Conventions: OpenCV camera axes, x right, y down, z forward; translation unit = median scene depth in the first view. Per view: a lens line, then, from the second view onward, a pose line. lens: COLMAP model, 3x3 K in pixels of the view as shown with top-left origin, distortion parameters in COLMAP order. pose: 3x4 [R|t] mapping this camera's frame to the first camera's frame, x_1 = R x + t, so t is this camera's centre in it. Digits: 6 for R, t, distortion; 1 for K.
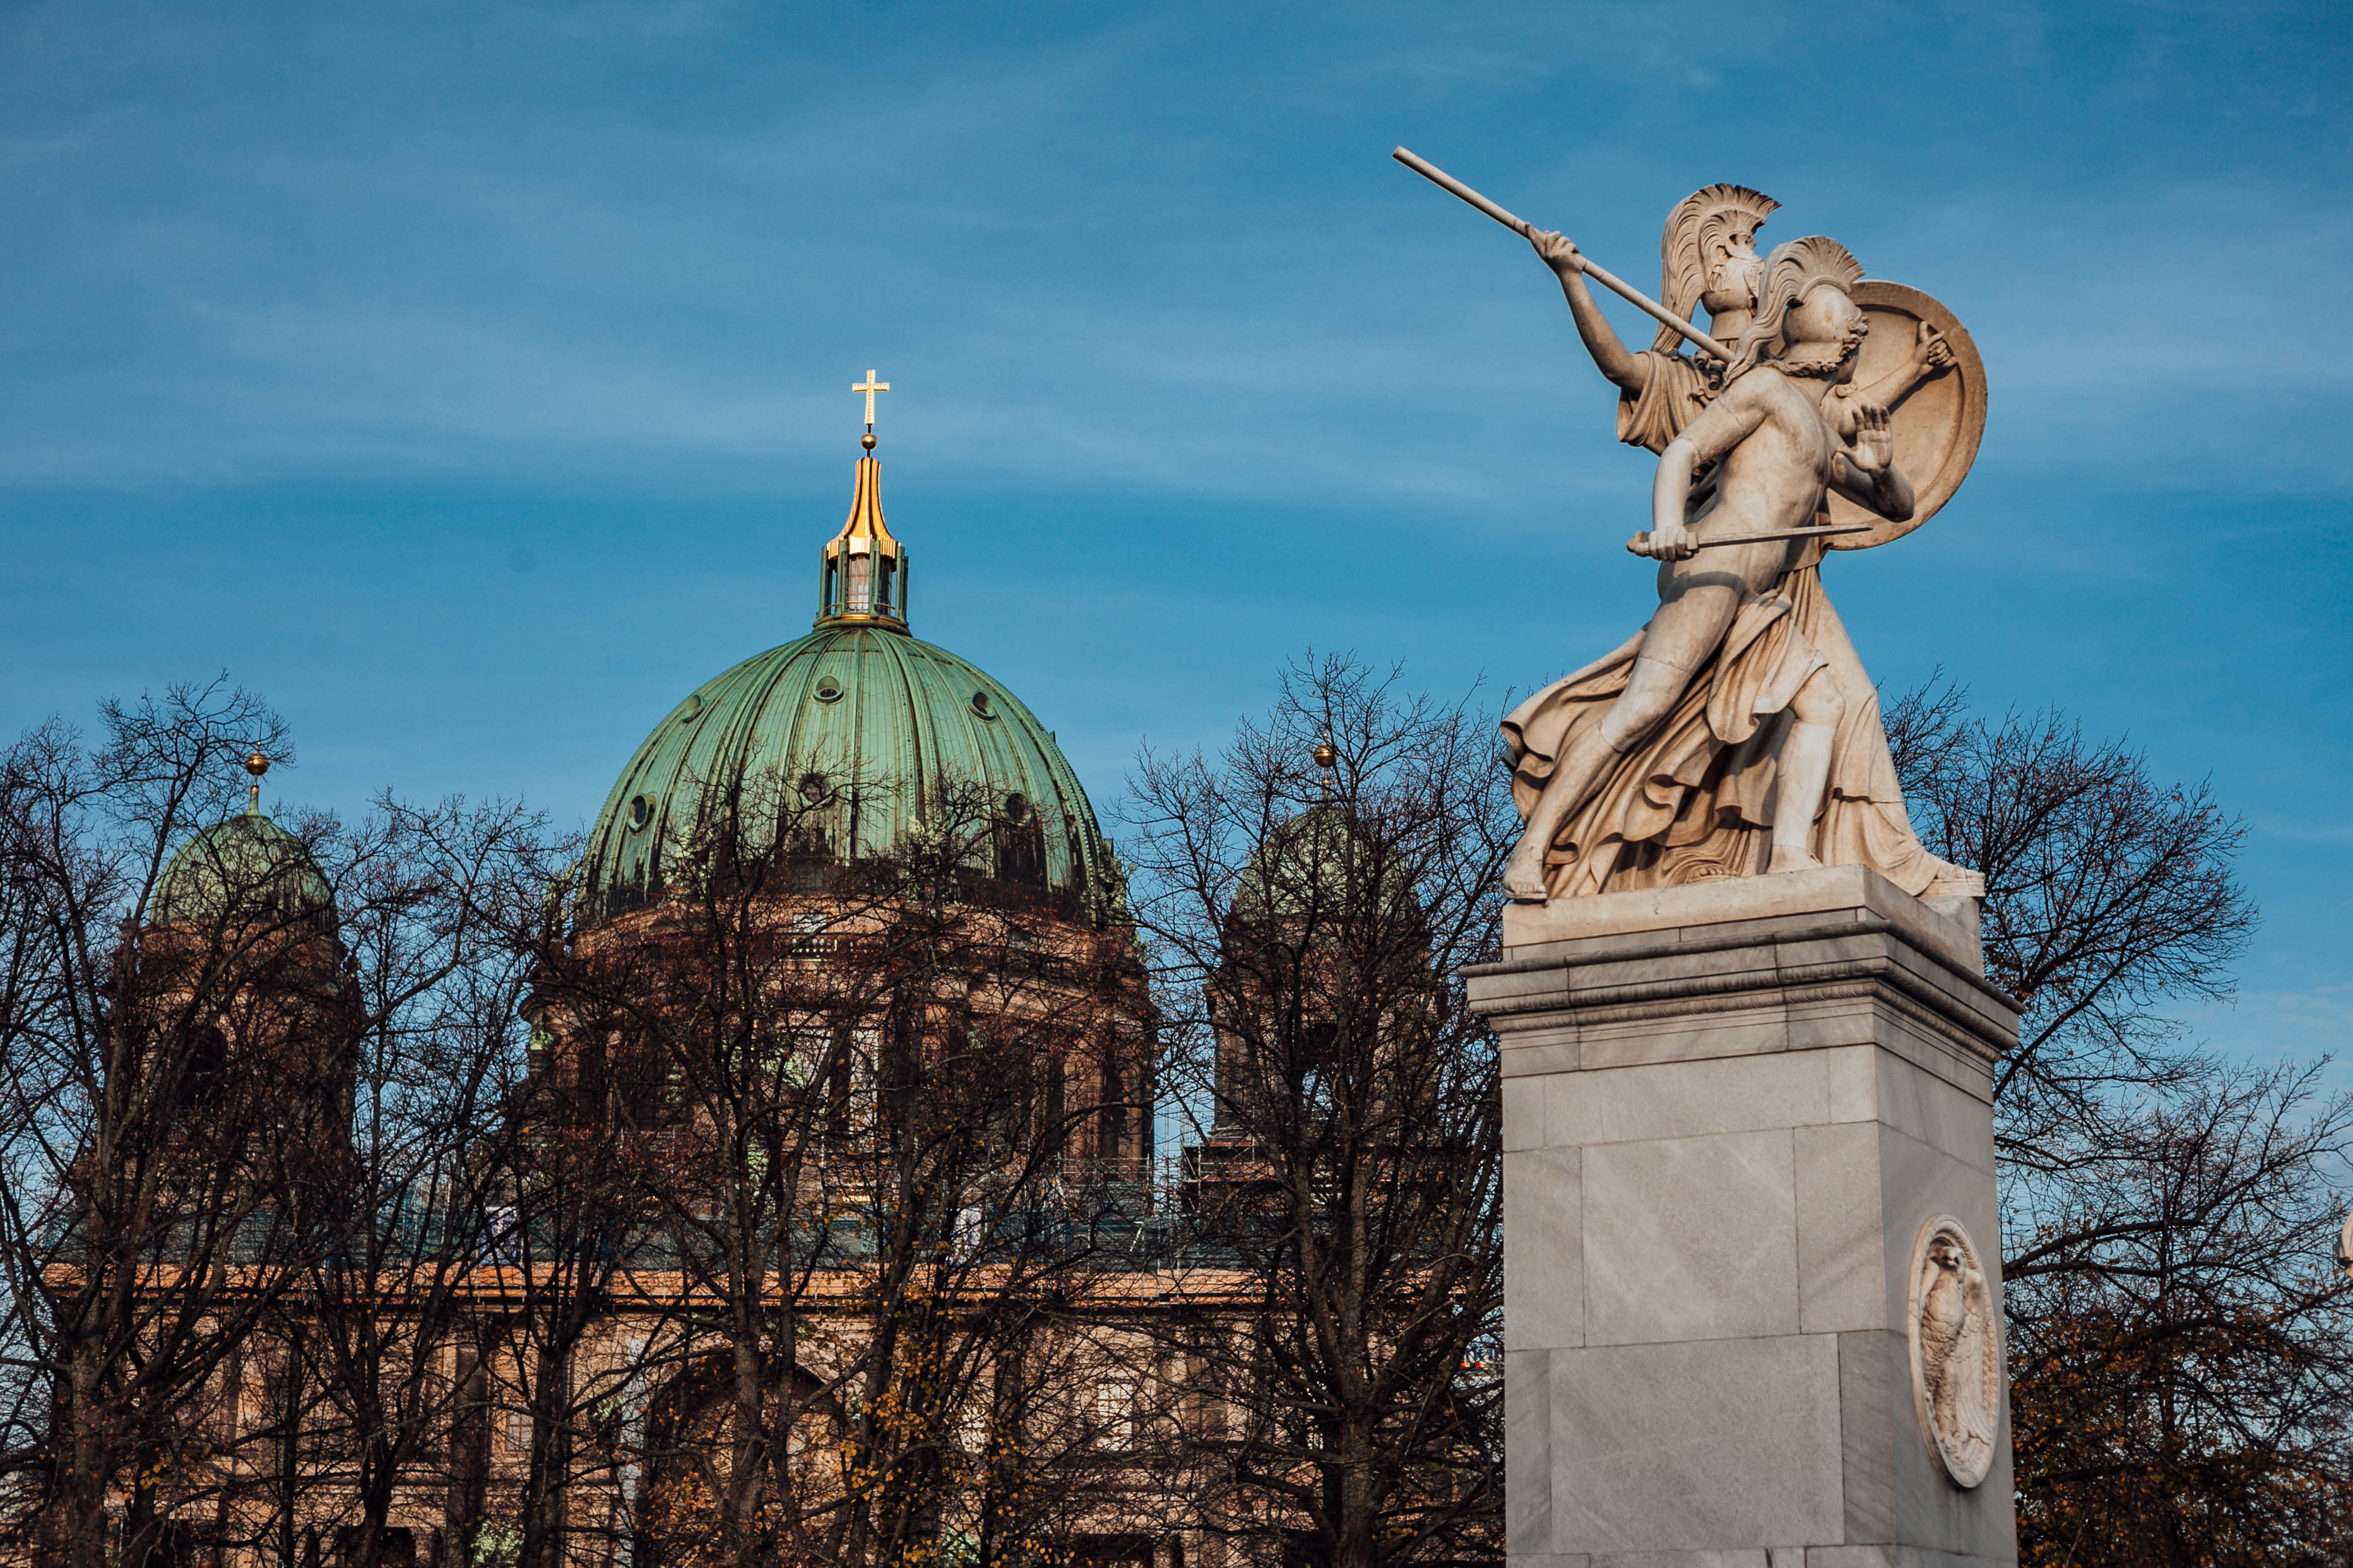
lens RADIAL K [[3525.5, 0, 1176.5], [0, 3525.5, 784.0], [0, 0, 1]] dist [-0.101896, 0.019504]
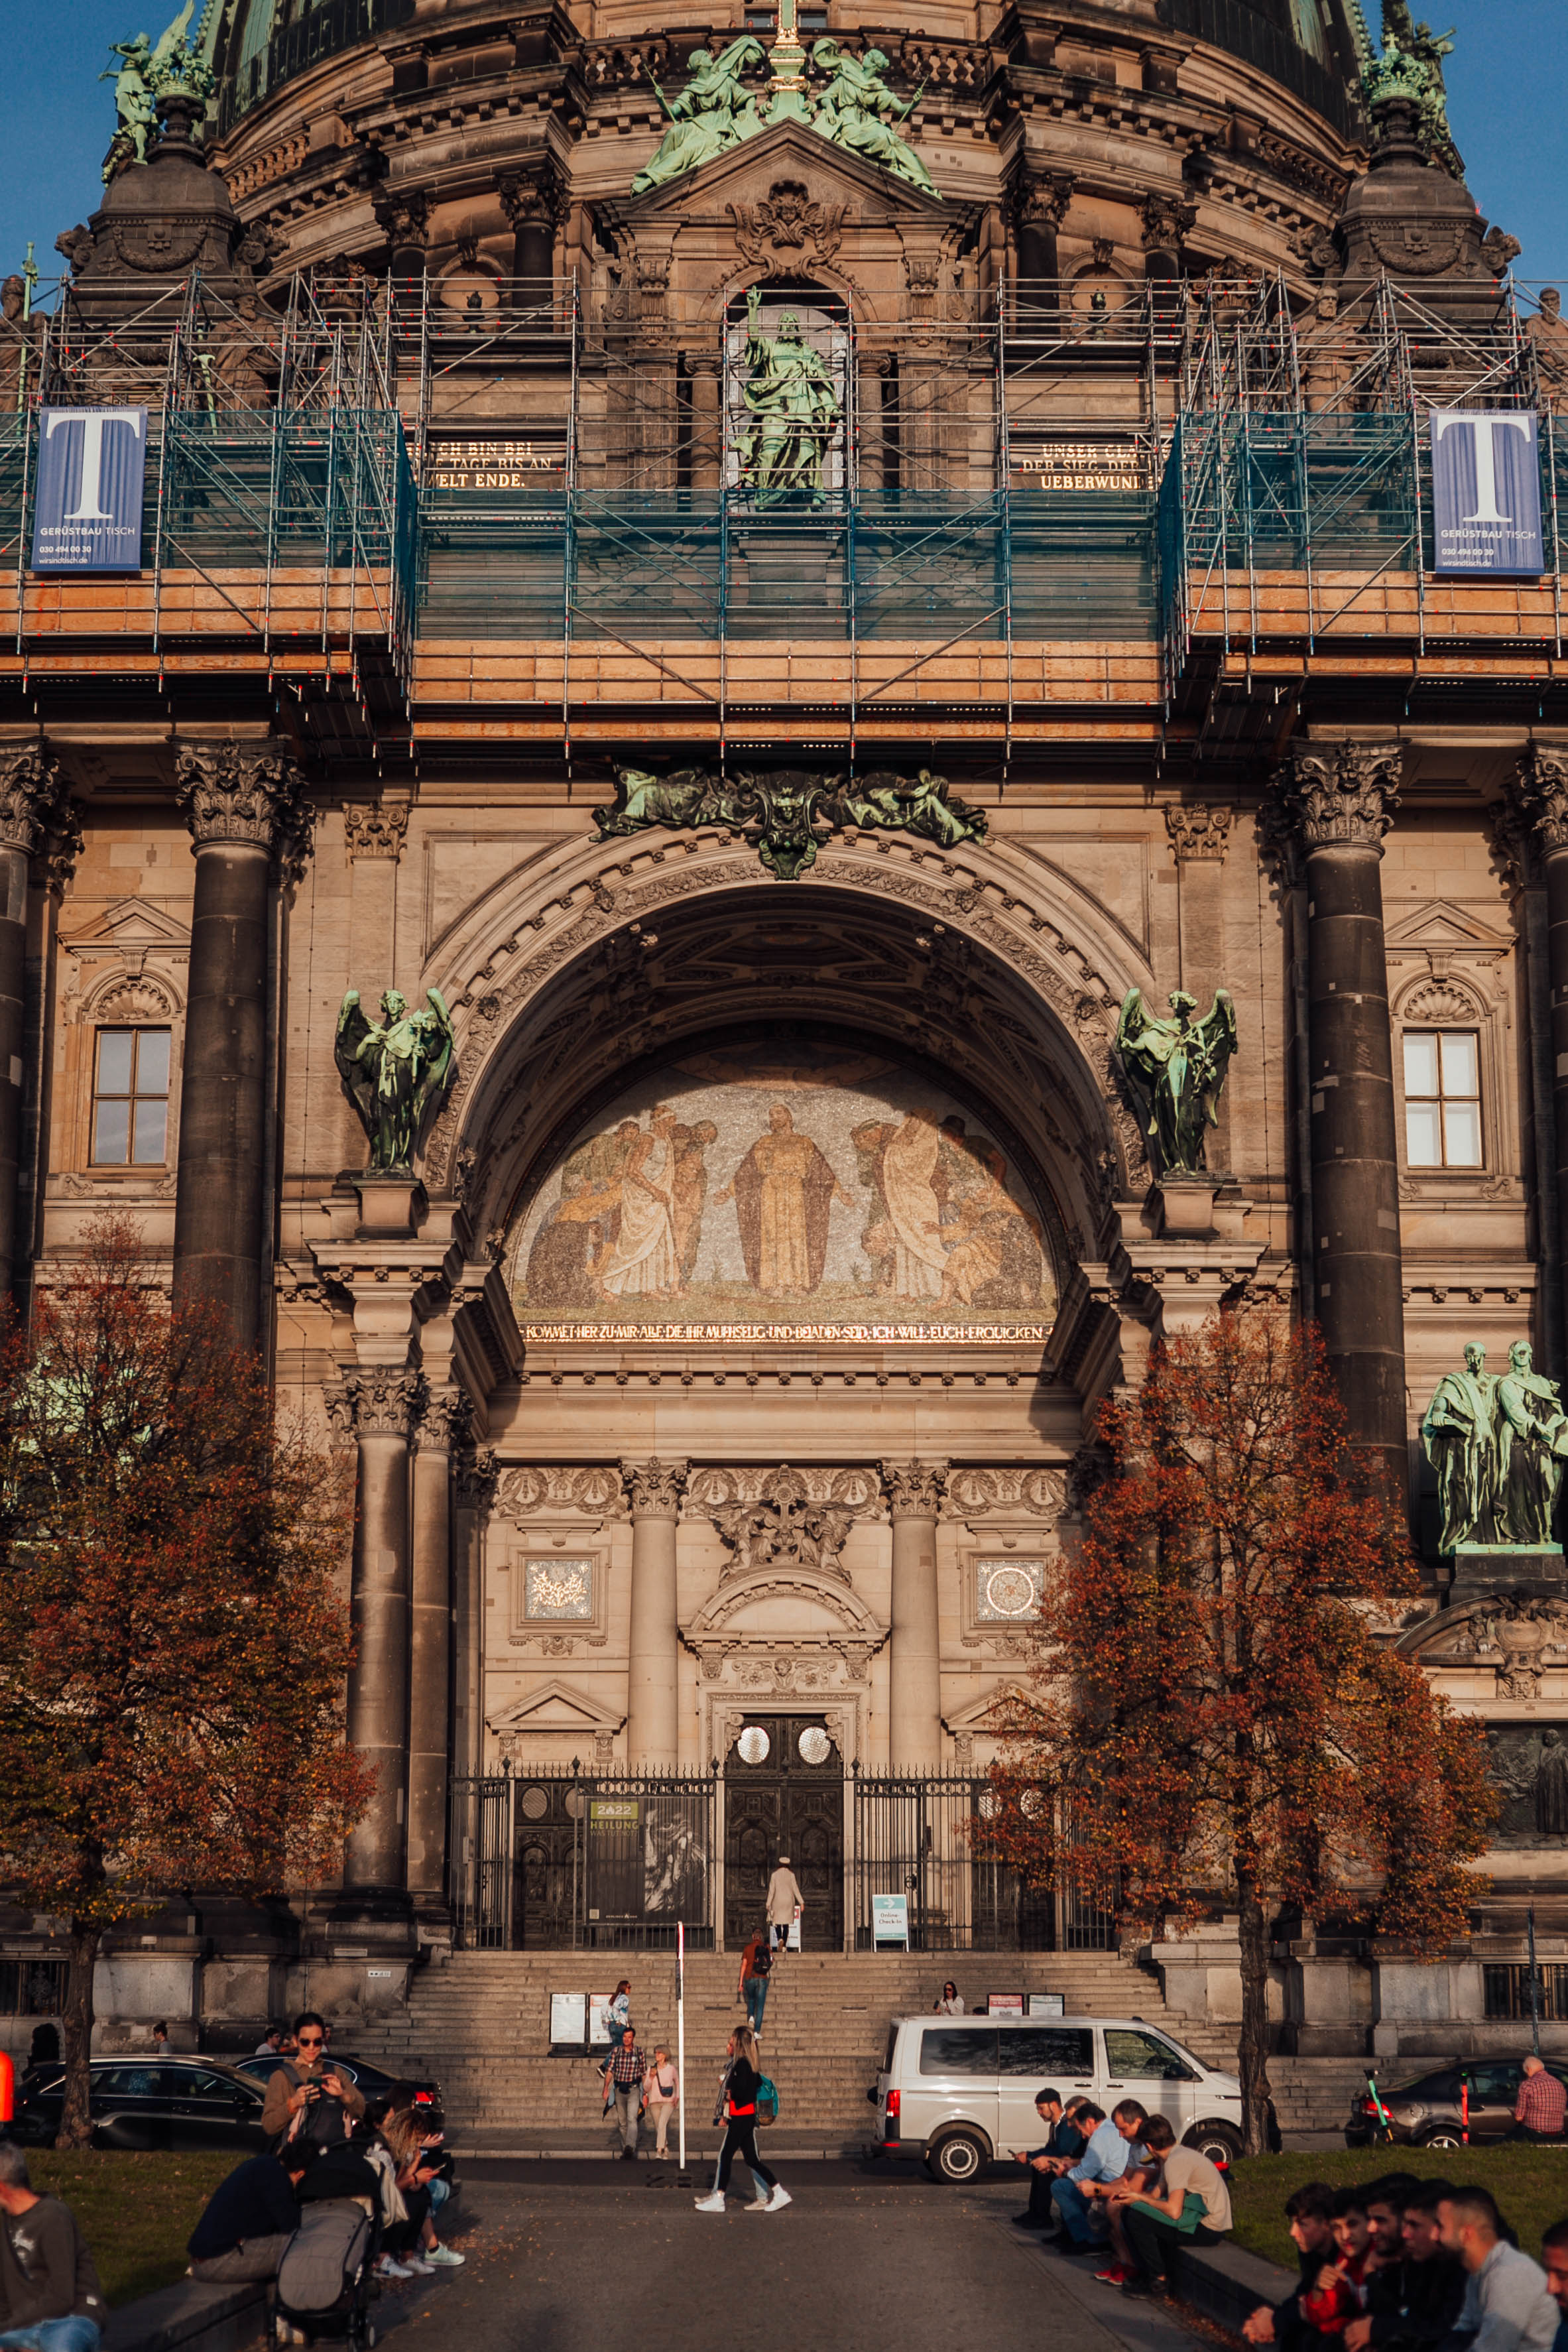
lens RADIAL K [[3714.3, 0, 784.0], [0, 3714.3, 1176.0], [0, 0, 1]] dist [-0.080153, -0.103875]
pose [[0.998238, 0.005302, 0.059108, -0.124203], [-0.007515, 0.999276, 0.037288, 0.151903], [-0.058867, -0.037666, 0.997555, 0.540214]]
